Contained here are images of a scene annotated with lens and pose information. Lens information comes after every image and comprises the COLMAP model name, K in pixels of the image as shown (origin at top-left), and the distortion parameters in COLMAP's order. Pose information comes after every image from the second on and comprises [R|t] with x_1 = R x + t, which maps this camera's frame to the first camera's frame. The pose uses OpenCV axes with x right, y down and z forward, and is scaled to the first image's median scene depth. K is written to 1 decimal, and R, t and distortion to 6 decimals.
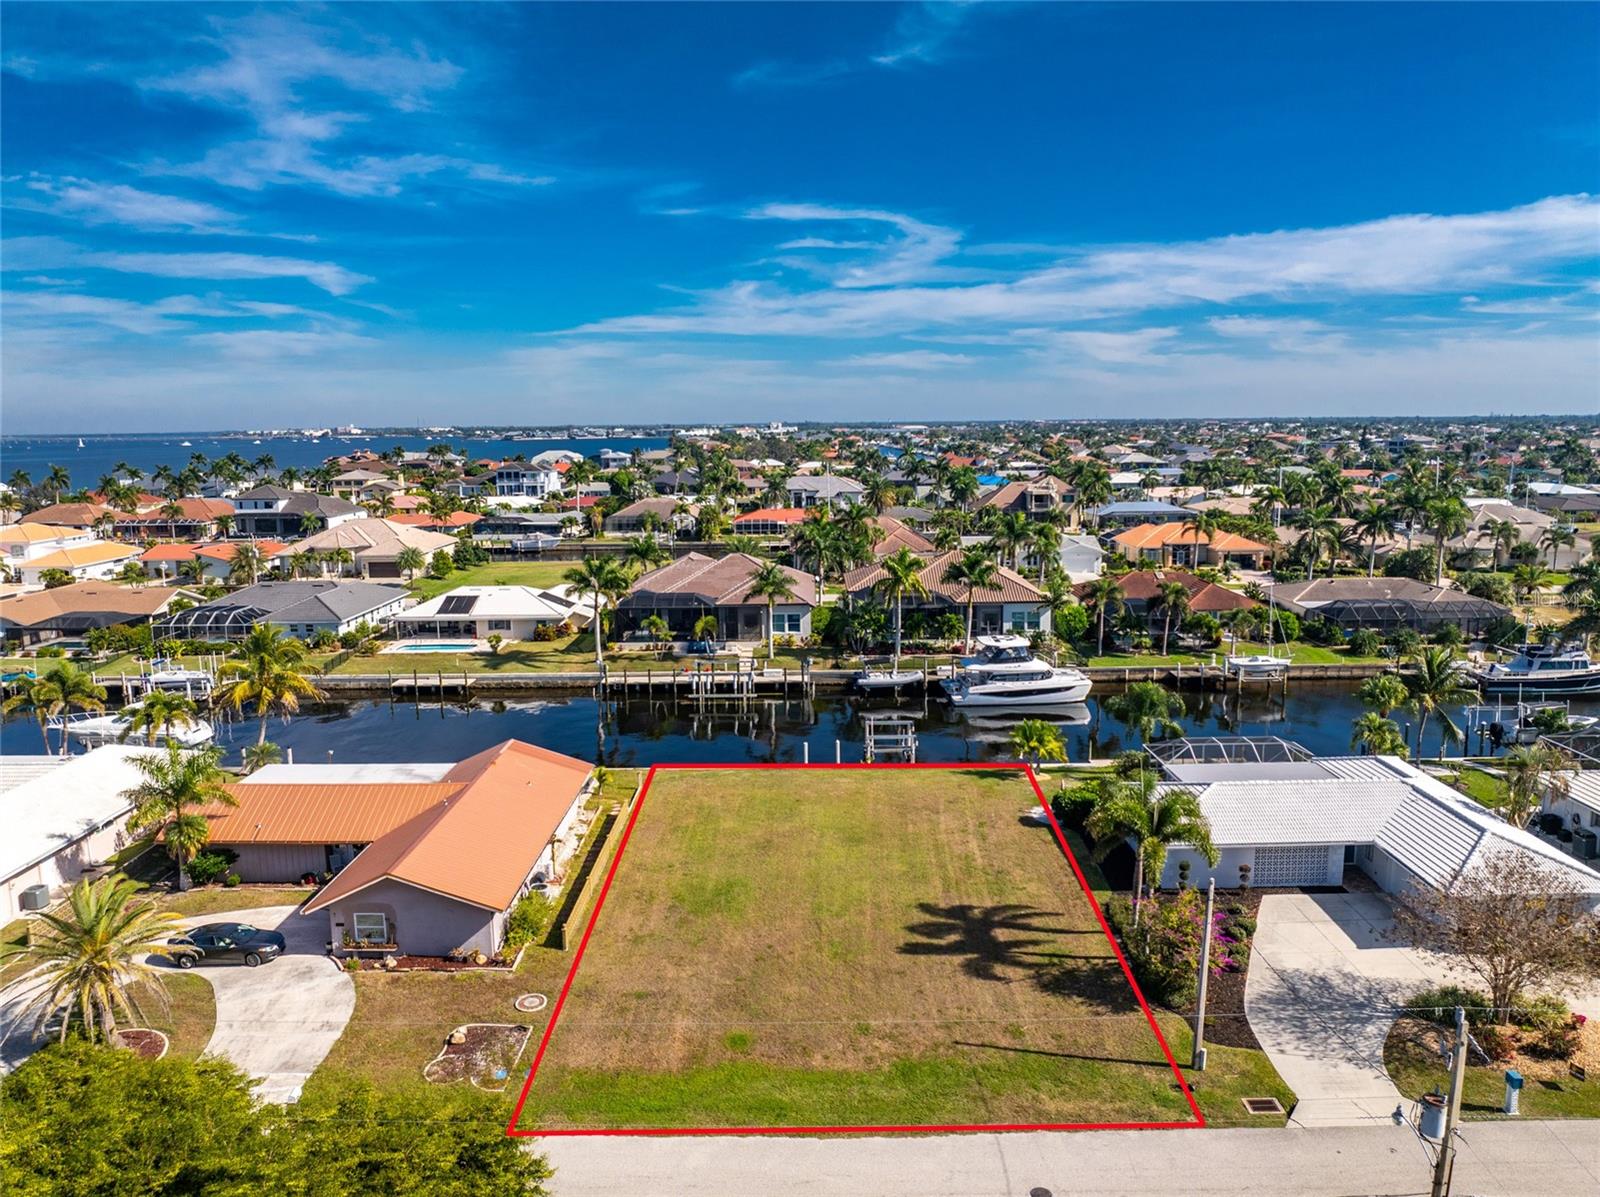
lens RADIAL K [[1126.3, 0, 804.9], [0, 1126.3, 594.5], [0, 0, 1]] dist [-0.043163, -0.000835]
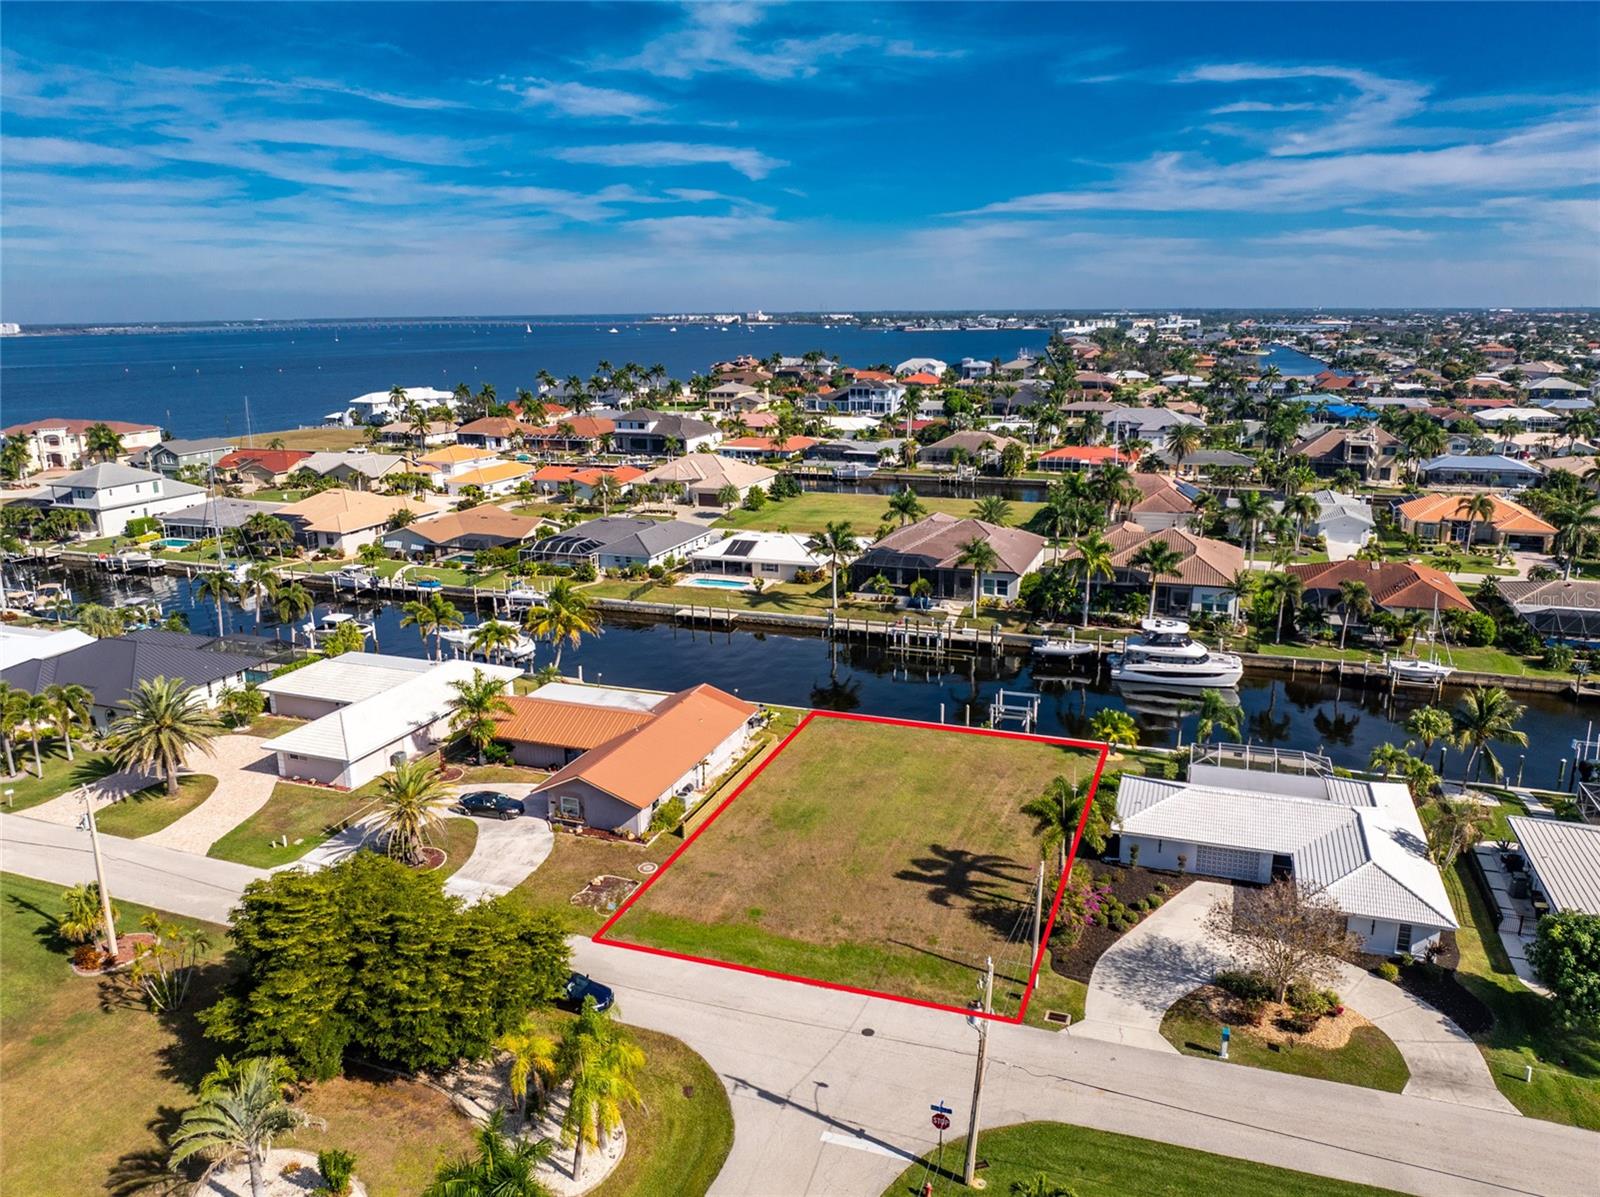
lens RADIAL K [[1135.7, 0, 800.3], [0, 1135.7, 582.9], [0, 0, 1]] dist [-0.008026, -0.053946]
pose [[0.939526, 0.080102, -0.332979, 0.265856], [-0.050754, 0.994093, 0.095933, -0.117289], [0.338697, -0.073231, 0.938041, -0.236375]]
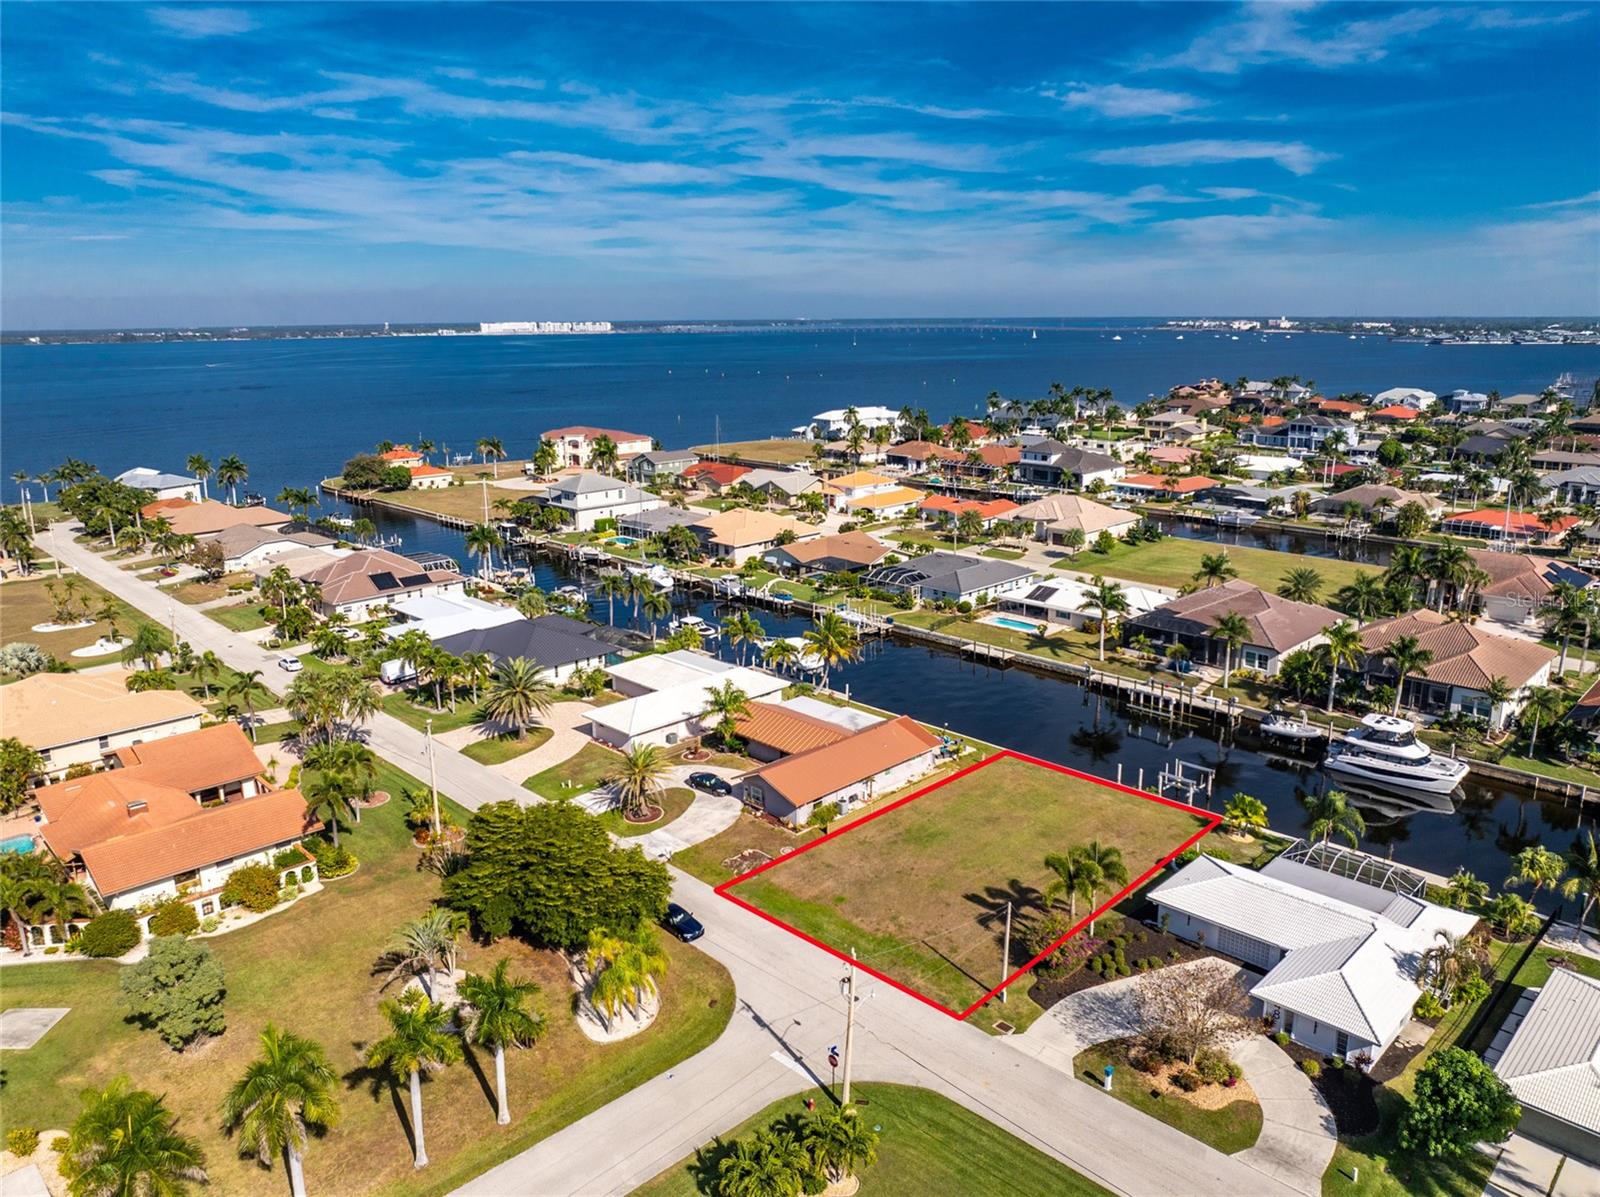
lens RADIAL K [[1124.1, 0, 803.2], [0, 1124.1, 591.3], [0, 0, 1]] dist [-0.031235, -0.003821]
pose [[0.706321, 0.170573, -0.687033, 0.649587], [-0.104299, 0.985019, 0.137328, -0.232335], [0.700166, -0.025341, 0.713531, -0.267047]]
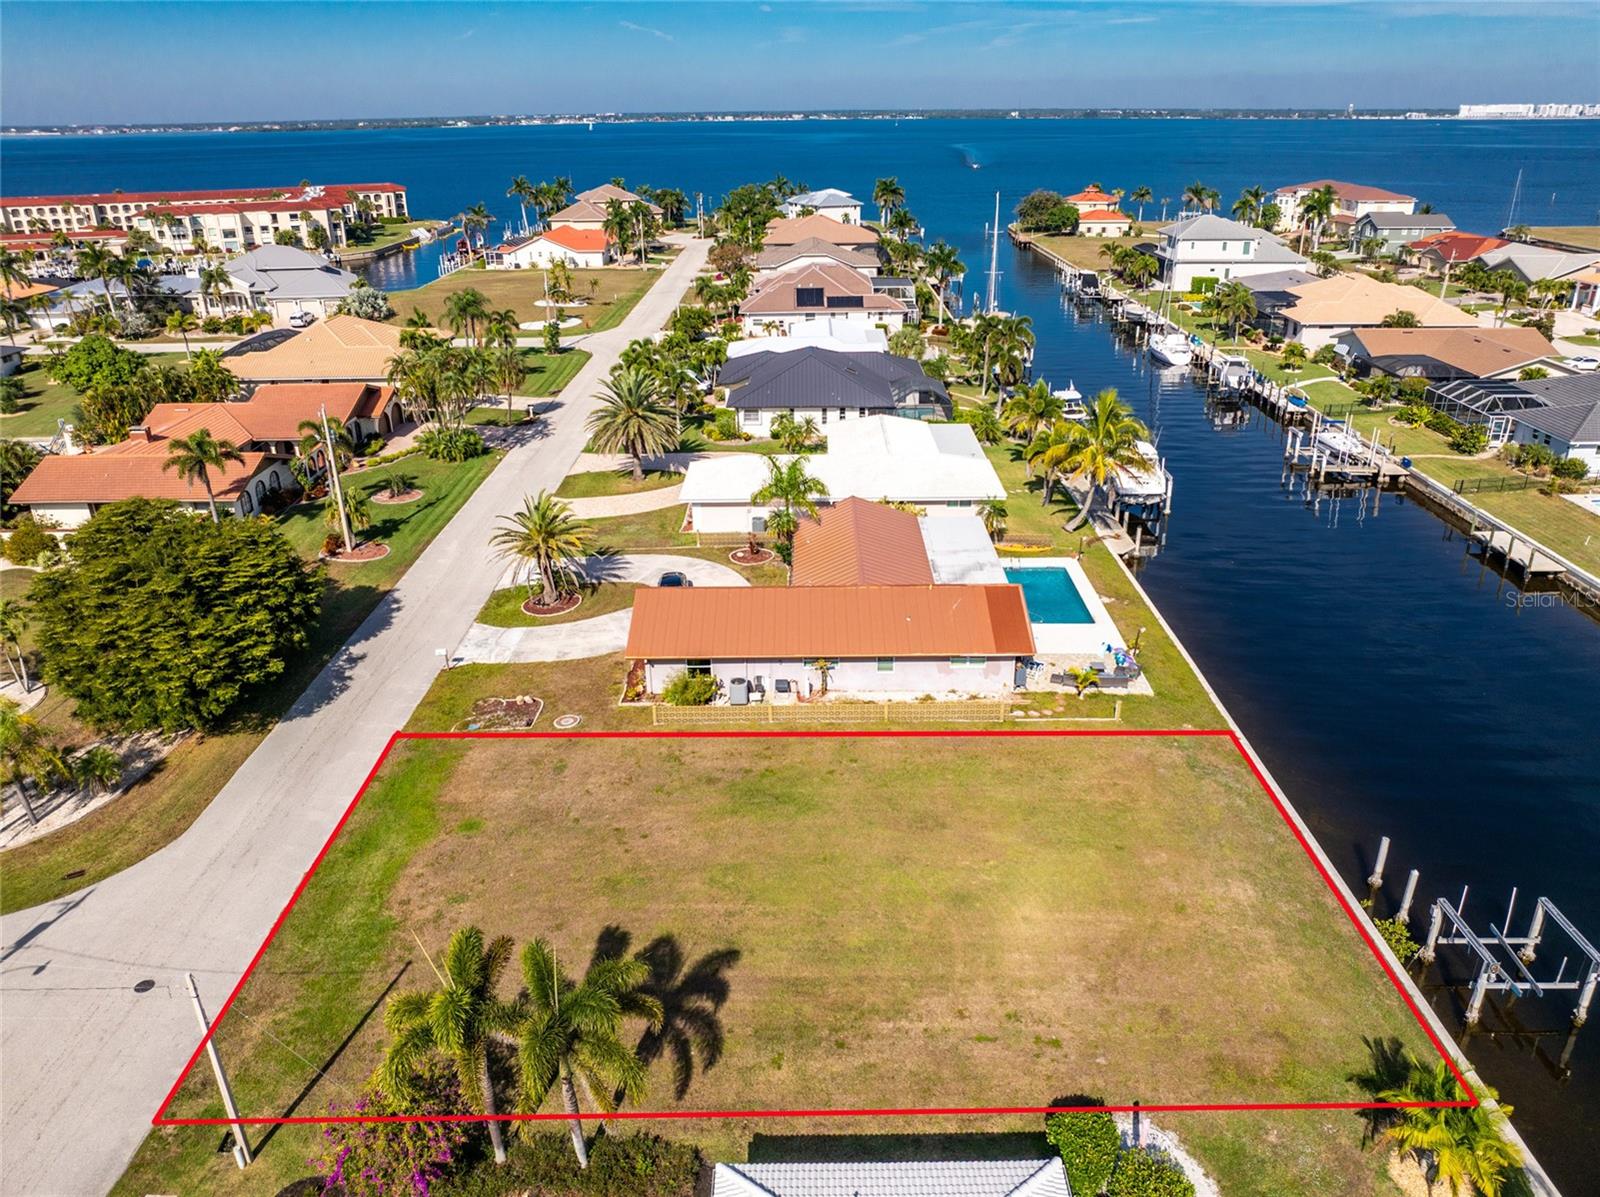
lens RADIAL K [[1124.1, 0, 803.2], [0, 1124.1, 591.3], [0, 0, 1]] dist [-0.031235, -0.003821]
pose [[0.000316, 0.404280, -0.914635, 0.470715], [-0.139182, 0.905751, 0.400305, -0.168338], [0.990267, 0.127174, 0.056555, 0.665145]]
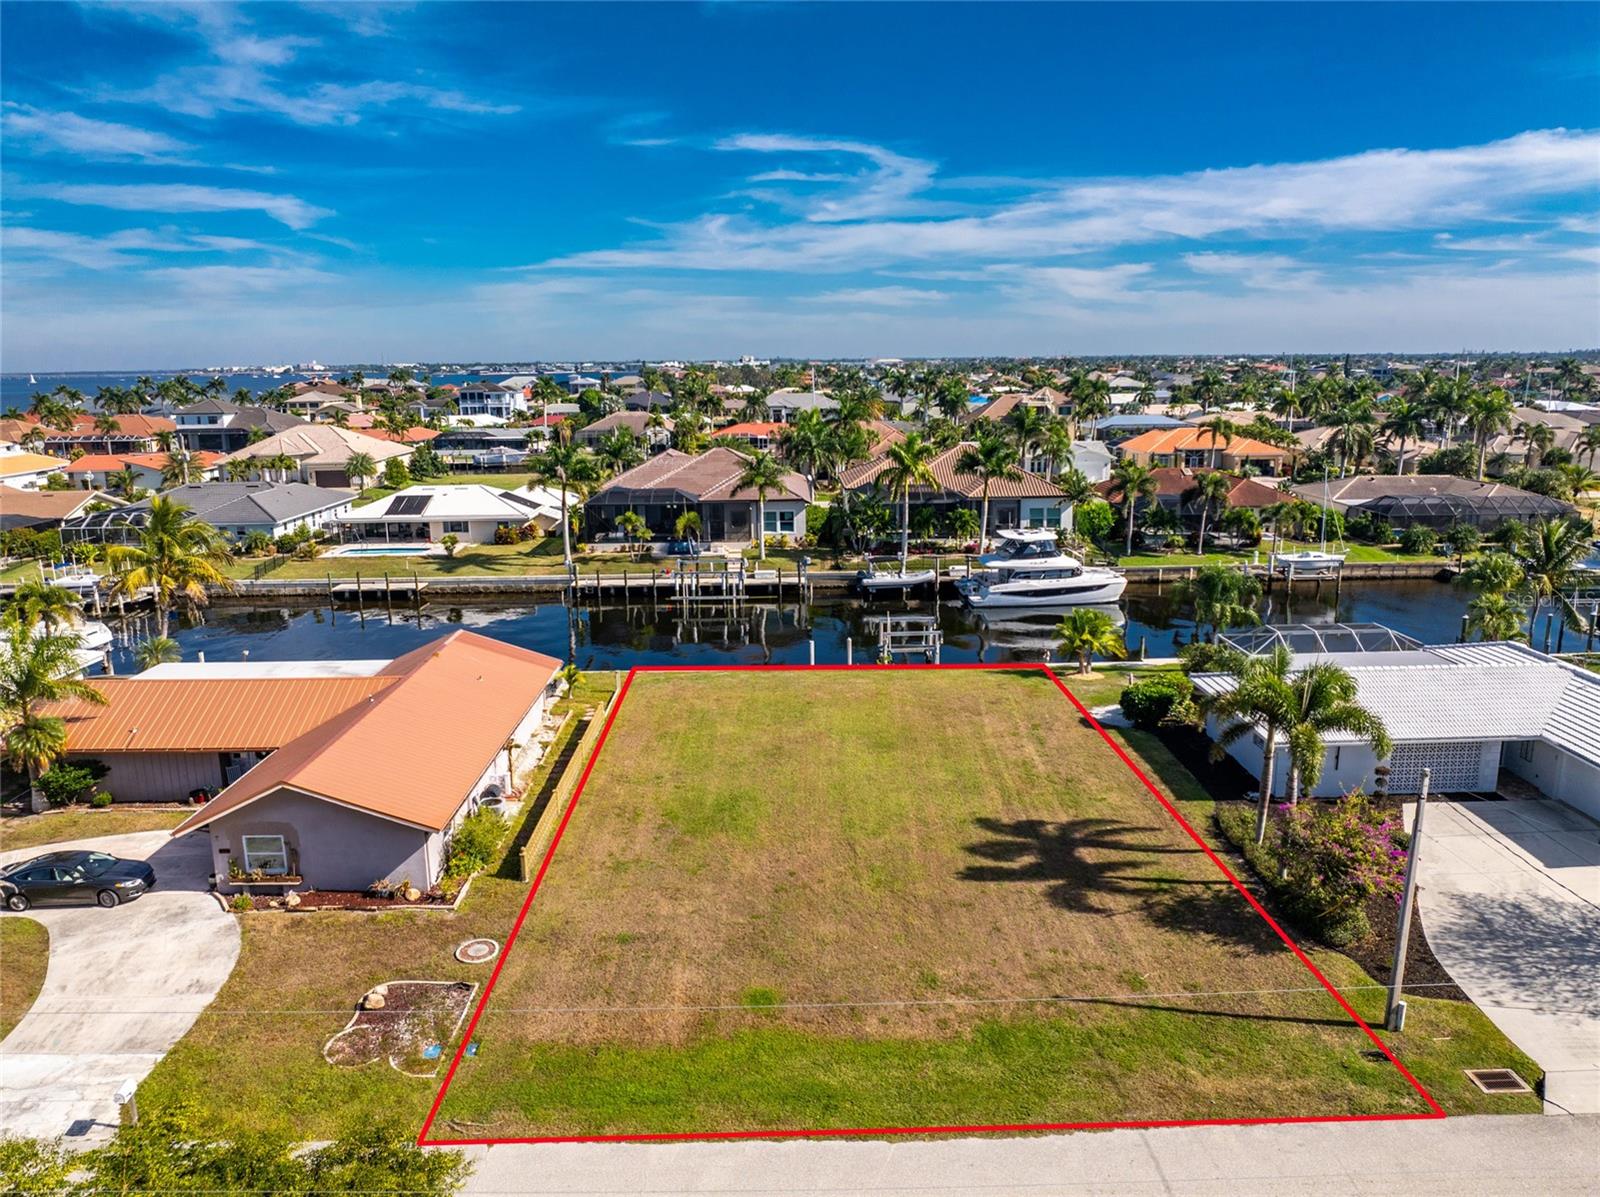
lens RADIAL K [[1126.7, 0, 806.9], [0, 1126.7, 598.9], [0, 0, 1]] dist [-0.055152, 0.022049]
pose [[0.999650, -0.004687, 0.026039, -0.025387], [0.003174, 0.998321, 0.057839, 0.051202], [-0.026266, -0.057736, 0.997986, 0.152693]]
